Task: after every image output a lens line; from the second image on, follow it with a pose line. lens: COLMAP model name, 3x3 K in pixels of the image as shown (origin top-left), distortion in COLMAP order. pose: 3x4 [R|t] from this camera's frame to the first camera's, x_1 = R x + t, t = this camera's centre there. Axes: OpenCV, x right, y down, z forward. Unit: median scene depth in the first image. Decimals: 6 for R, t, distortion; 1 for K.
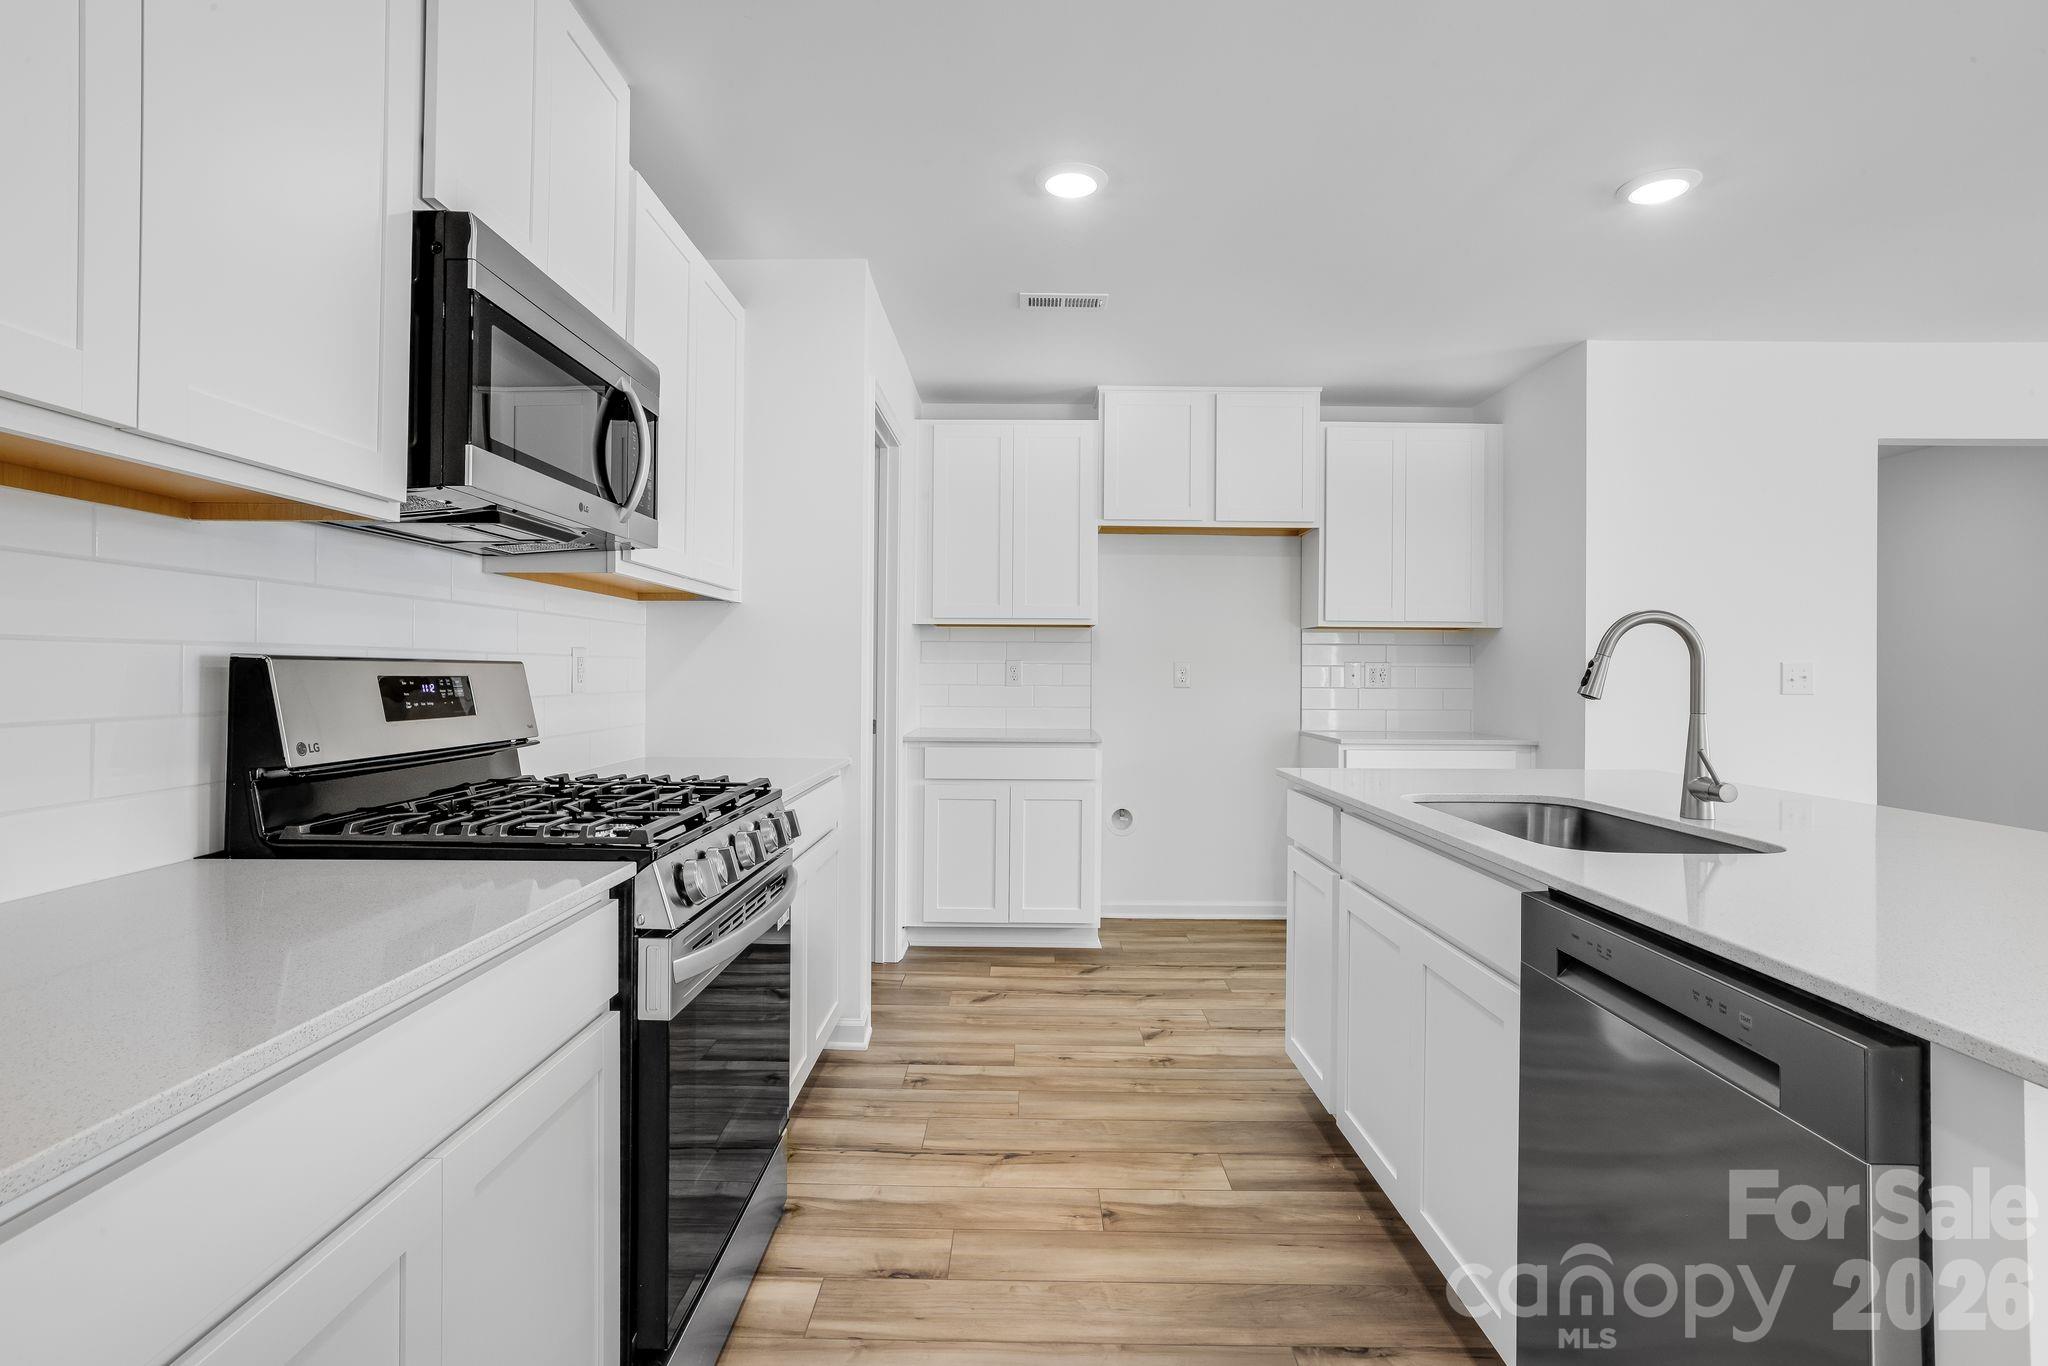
lens RADIAL K [[1040.3, 0, 1021.1], [0, 1040.3, 662.3], [0, 0, 1]] dist [-0.020601, -0.000175]
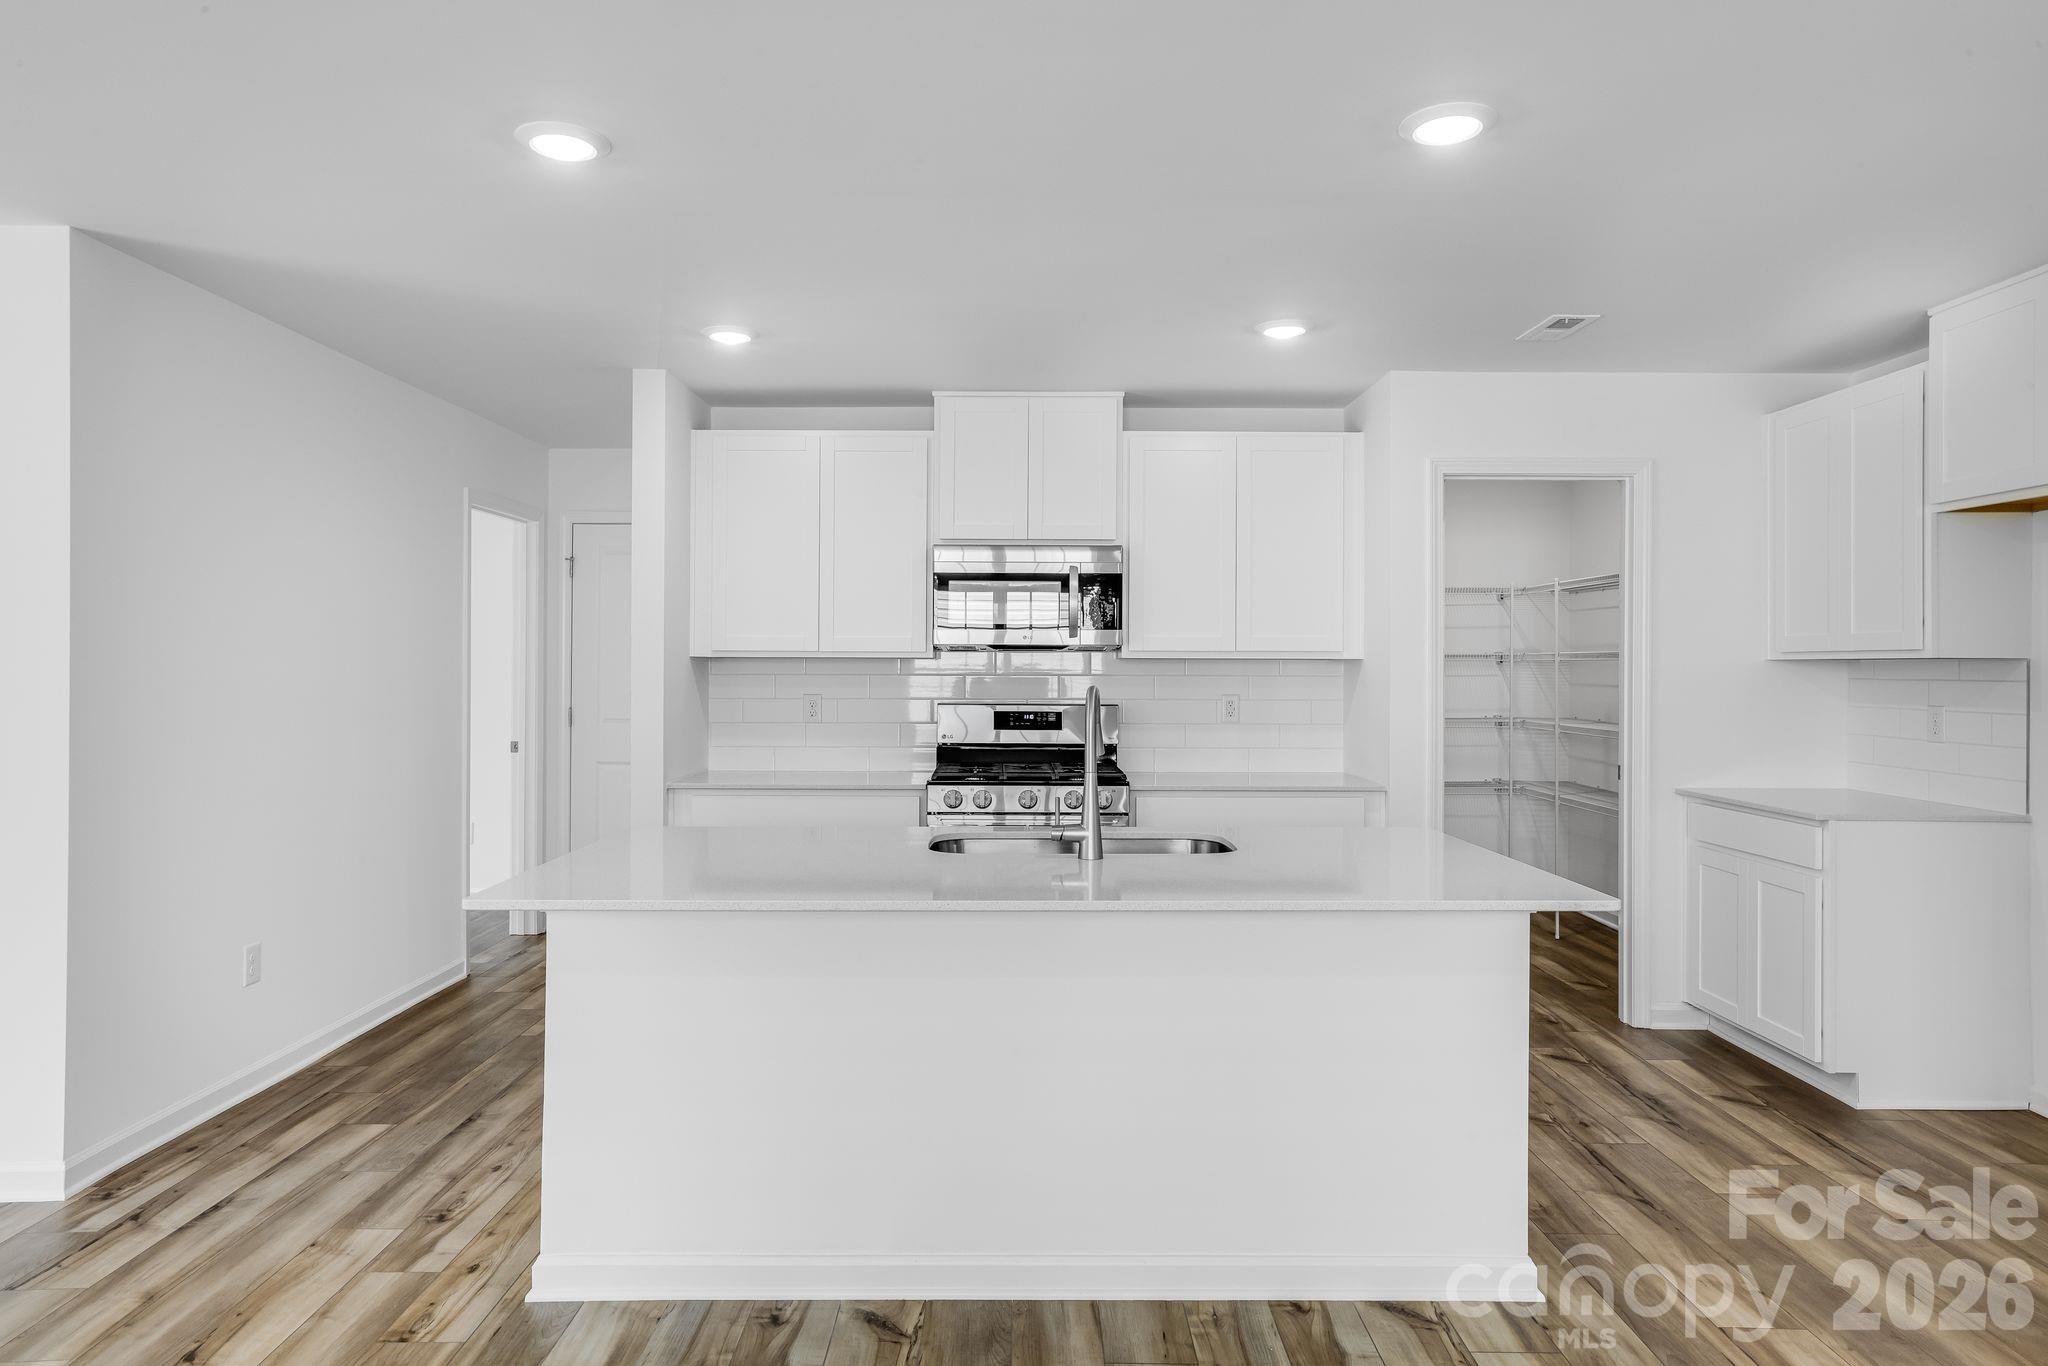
lens RADIAL K [[1247.6, 0, 1016.2], [0, 1247.6, 669.4], [0, 0, 1]] dist [0.008917, 0.004232]
pose [[-0.003558, -0.005881, -0.999976, 1.881766], [0.003927, 0.999975, -0.005895, -0.054871], [0.999986, -0.003948, -0.003535, 0.826046]]
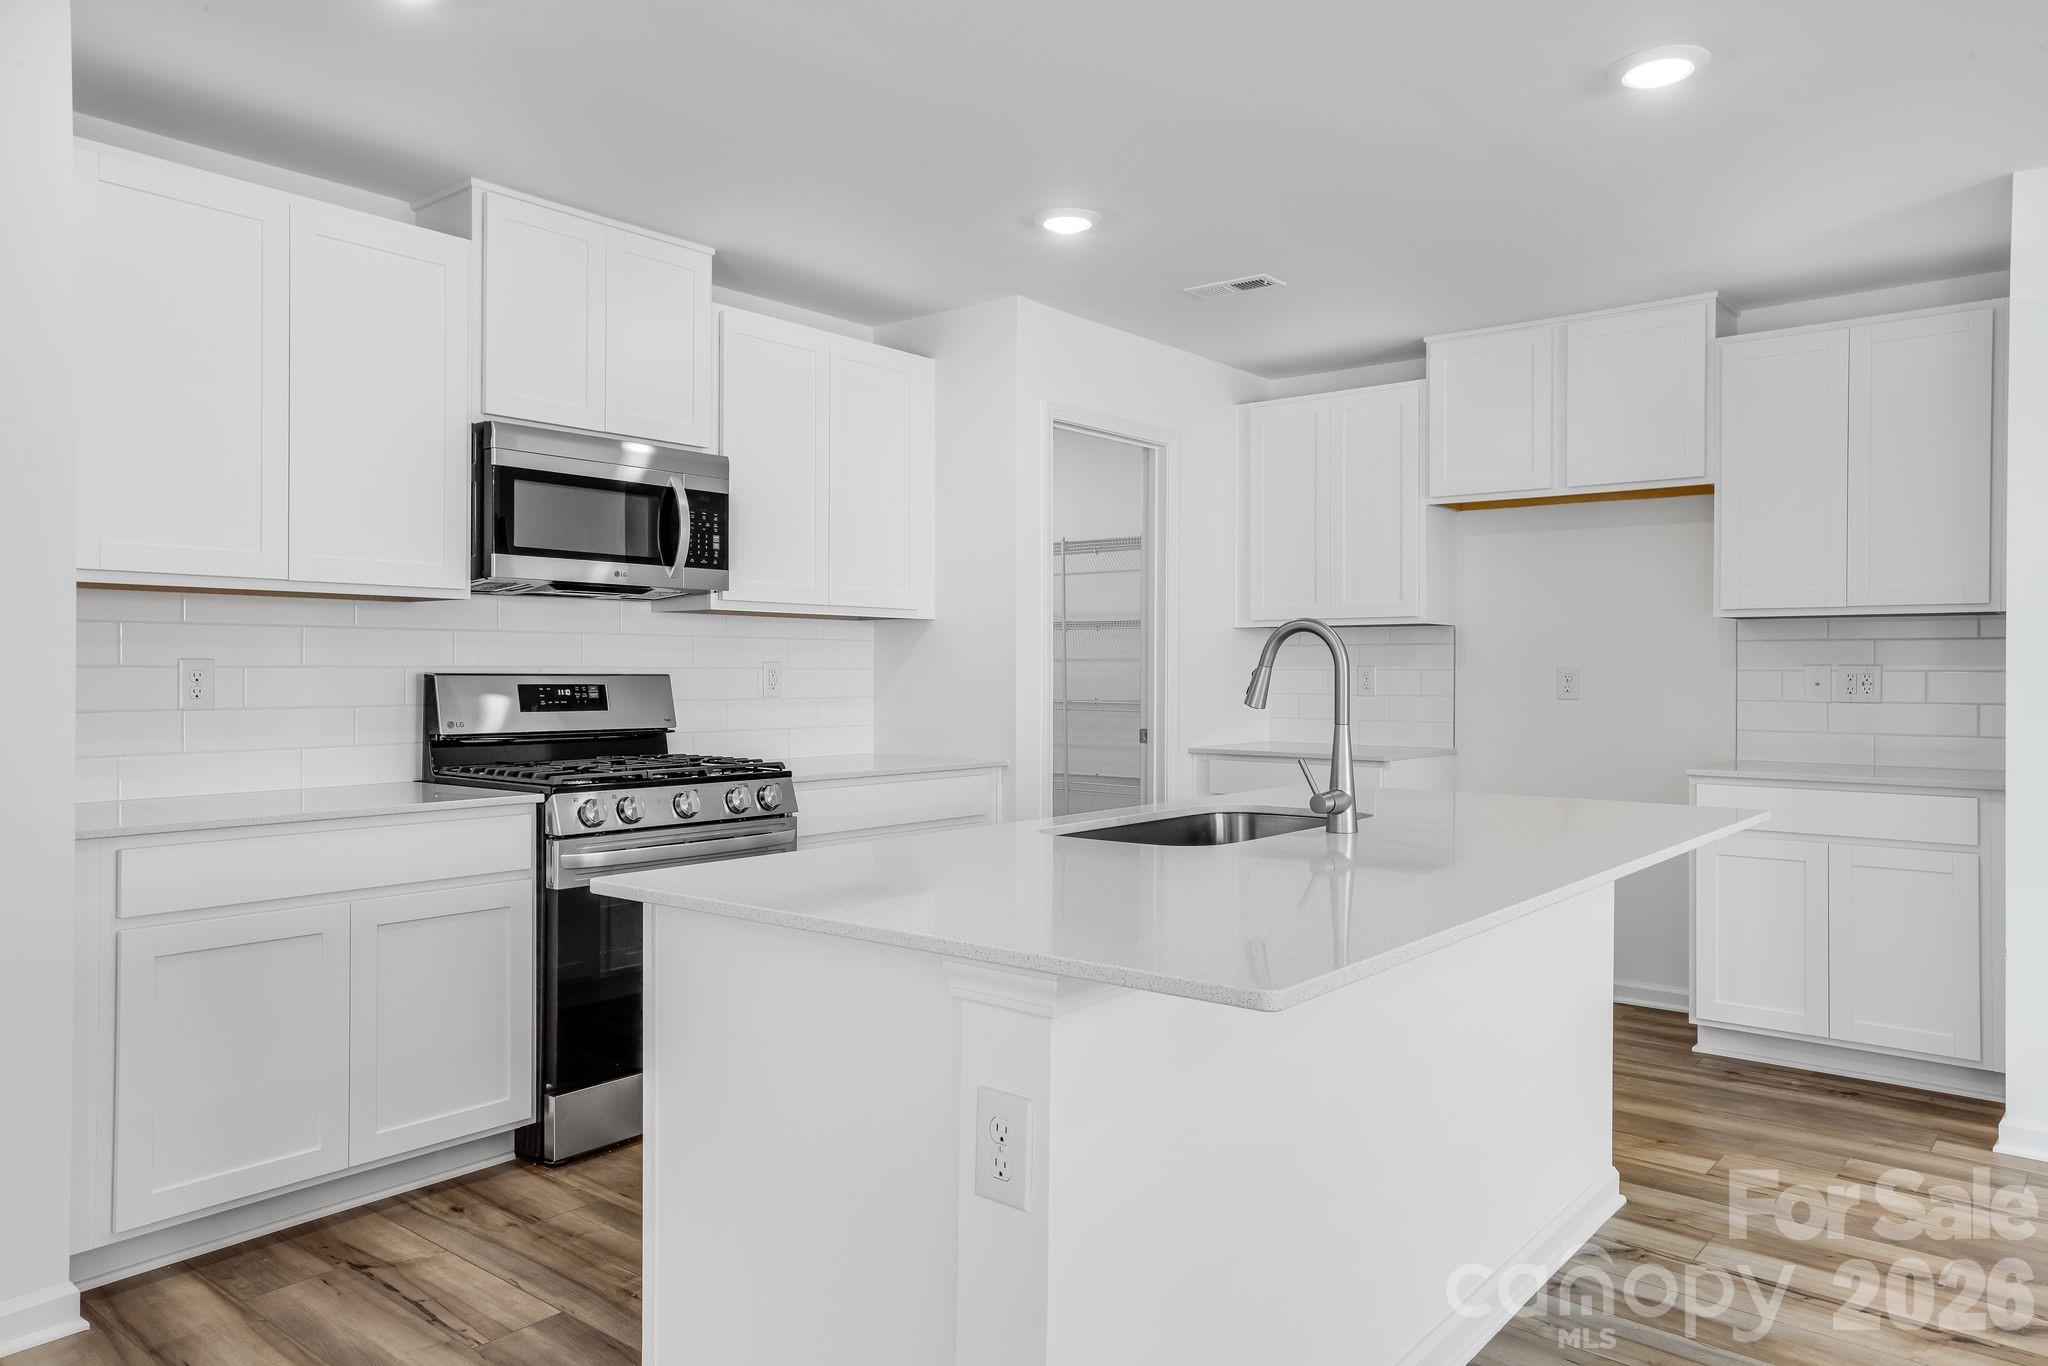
lens RADIAL K [[1390.0, 0, 991.2], [0, 1390.0, 666.3], [0, 0, 1]] dist [0.010286, 0.002503]
pose [[0.760987, -0.009102, -0.648703, 1.108285], [0.008921, 0.999954, -0.003566, -0.001057], [0.648705, -0.003074, 0.761033, -0.170986]]
